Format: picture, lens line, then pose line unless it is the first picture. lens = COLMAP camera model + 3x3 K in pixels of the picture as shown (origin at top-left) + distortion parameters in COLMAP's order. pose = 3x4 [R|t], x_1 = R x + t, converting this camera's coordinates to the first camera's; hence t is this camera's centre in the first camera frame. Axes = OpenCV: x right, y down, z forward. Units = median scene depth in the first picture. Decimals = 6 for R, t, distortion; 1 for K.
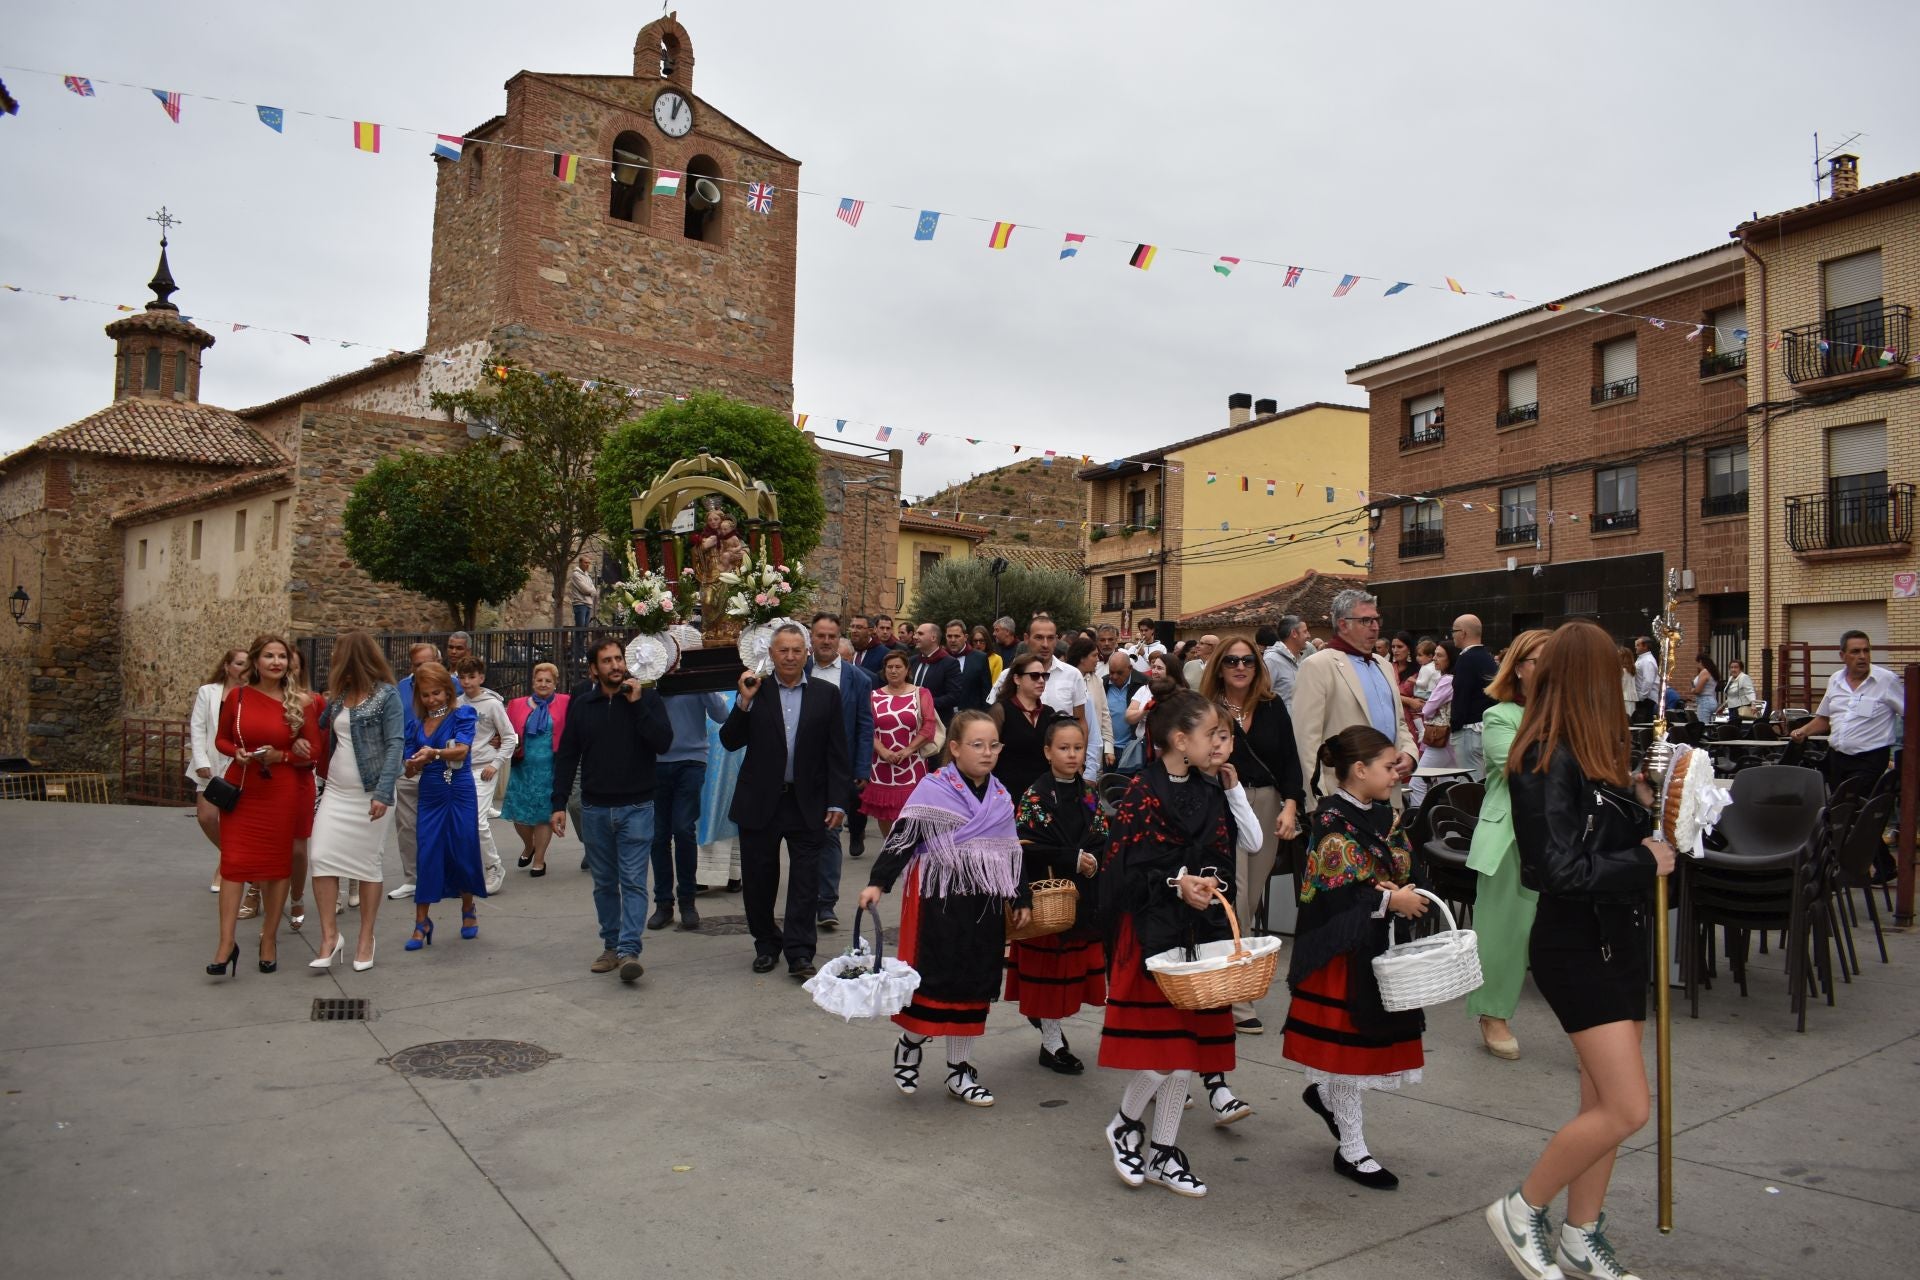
lens RADIAL K [[1484.3, 0, 971.9], [0, 1484.3, 647.6], [0, 0, 1]] dist [-0.099706, 0.018377]
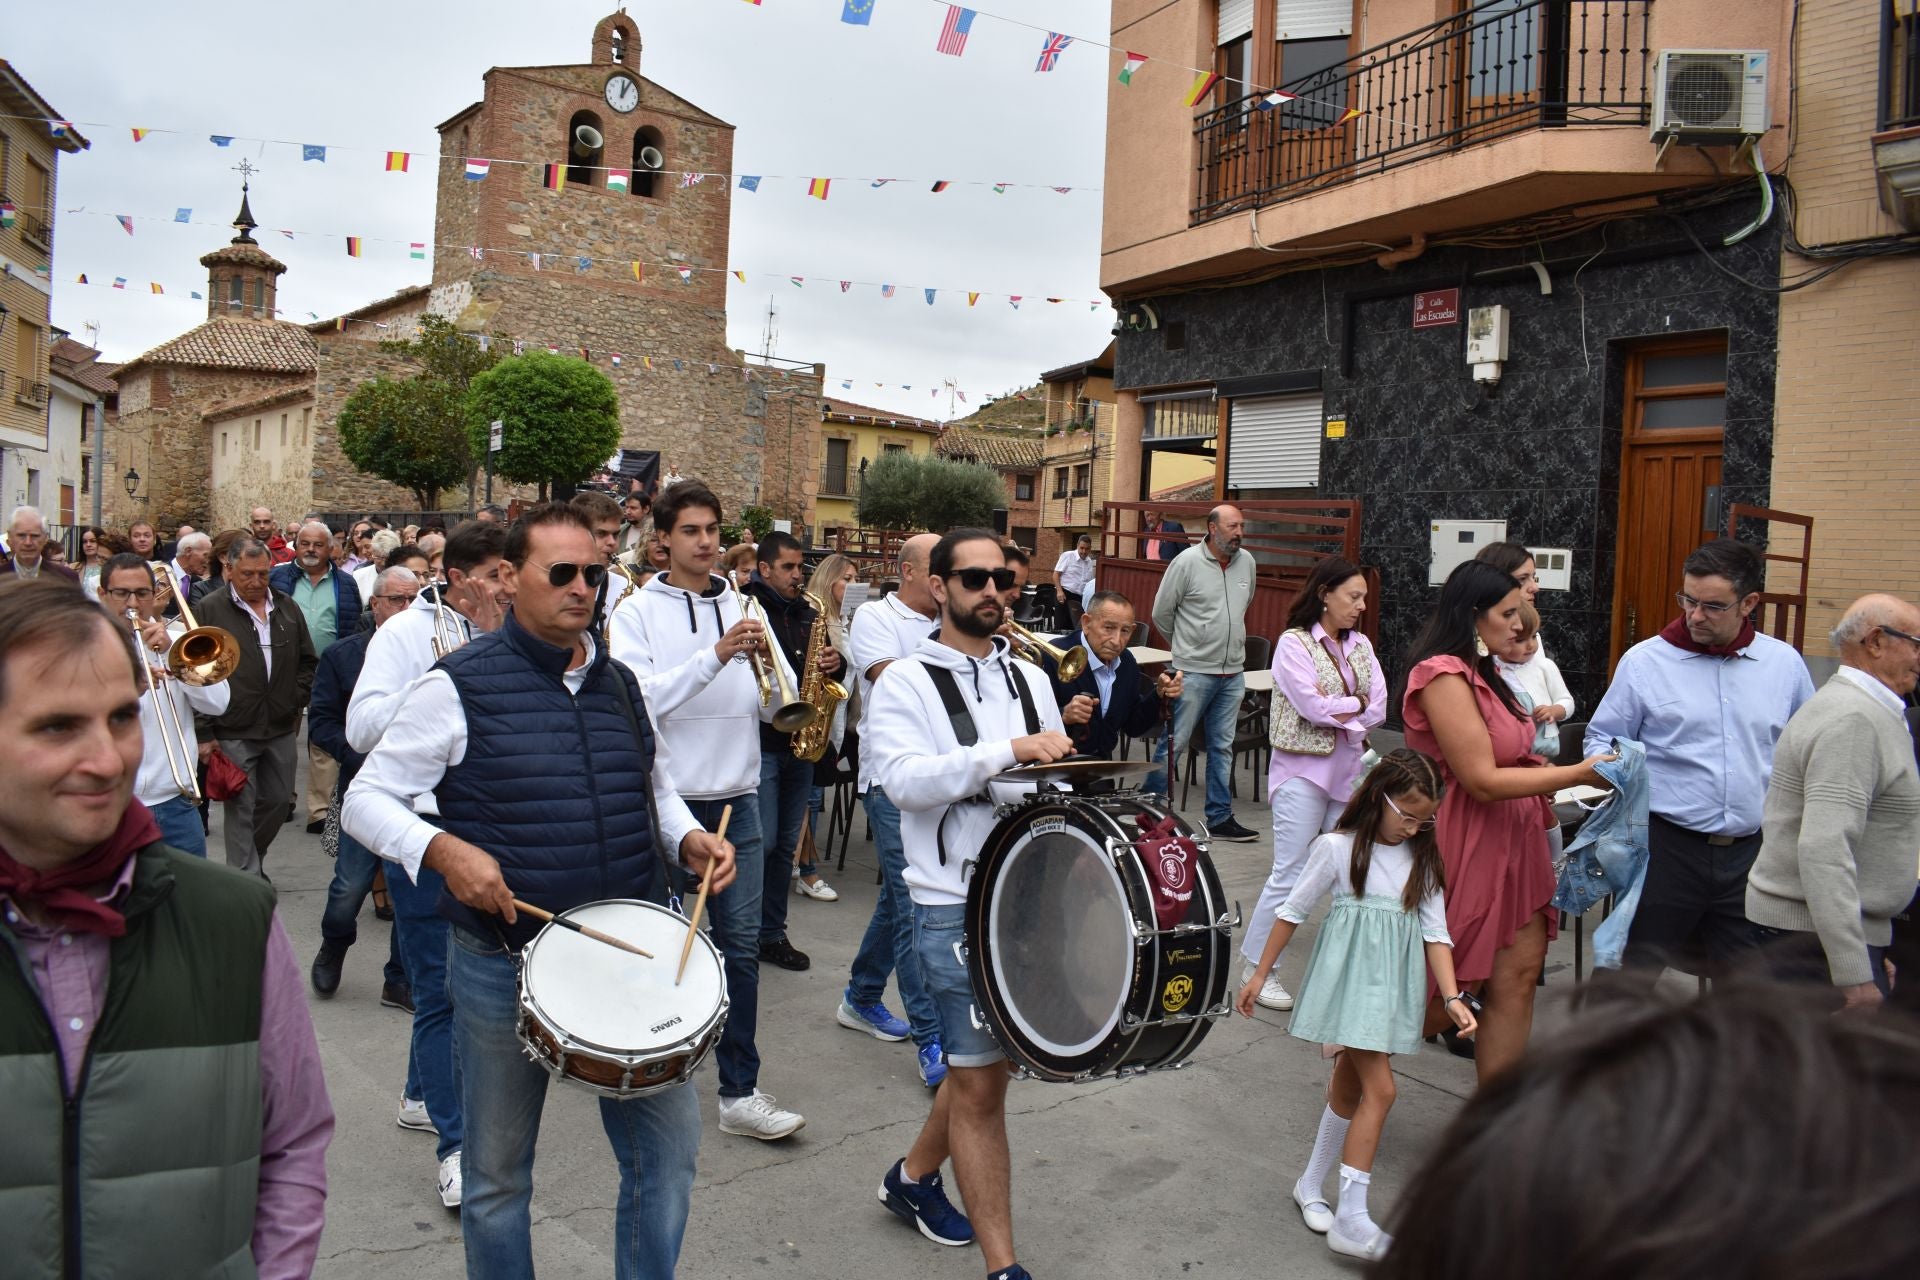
lens RADIAL K [[1484.3, 0, 975.3], [0, 1484.3, 647.4], [0, 0, 1]] dist [-0.099706, 0.018377]
pose [[0.995376, 0.028500, -0.091729, 0.213213], [-0.020949, 0.996392, 0.082249, -0.004567], [0.093742, -0.079947, 0.992381, -0.228628]]
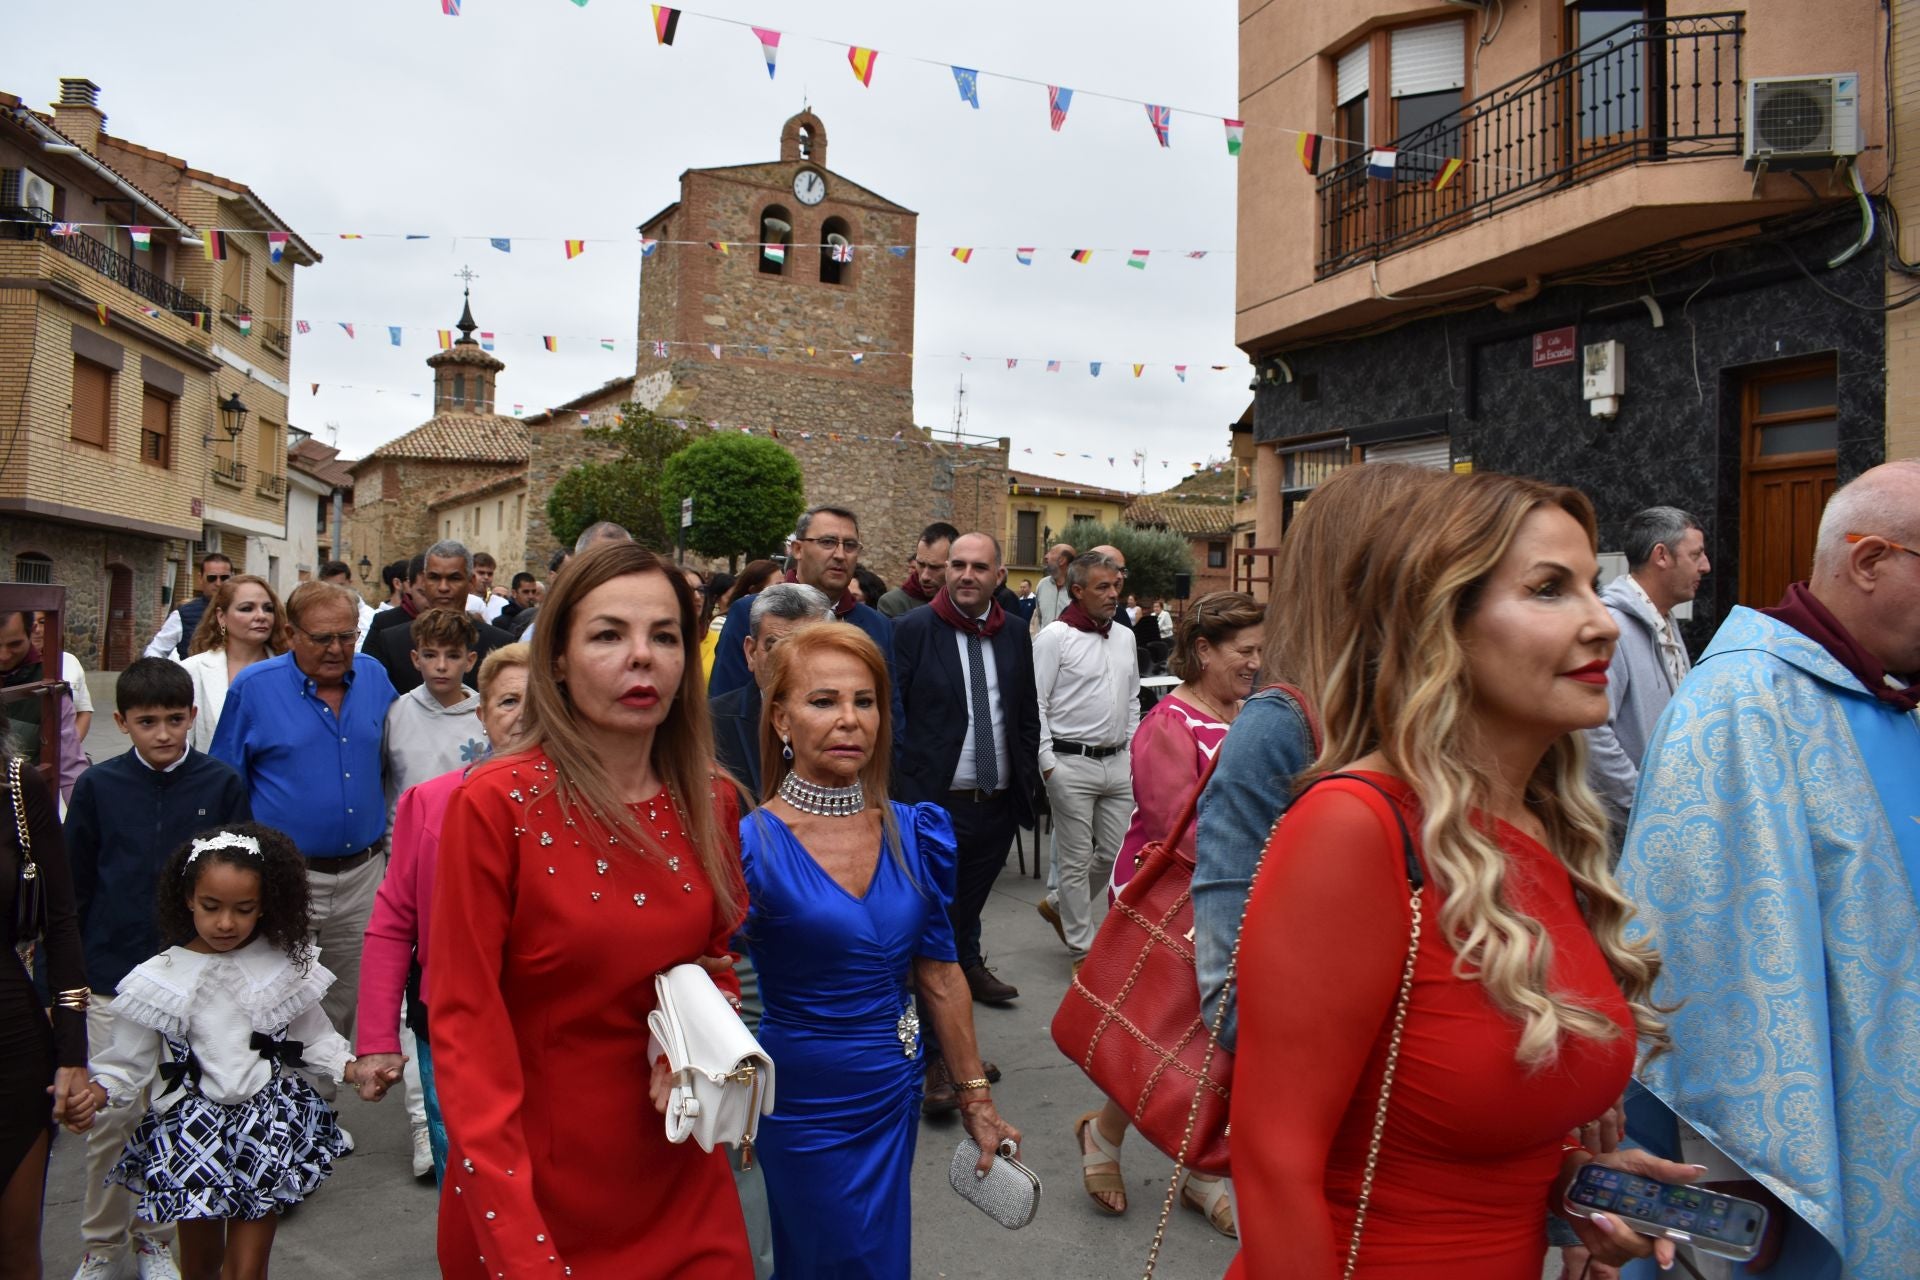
lens RADIAL K [[1484.3, 0, 974.4], [0, 1484.3, 648.3], [0, 0, 1]] dist [-0.099706, 0.018377]
pose [[0.972894, 0.003620, -0.231223, 0.233633], [0.004248, 0.999429, 0.033519, 0.001589], [0.231212, -0.033593, 0.972323, -0.242688]]
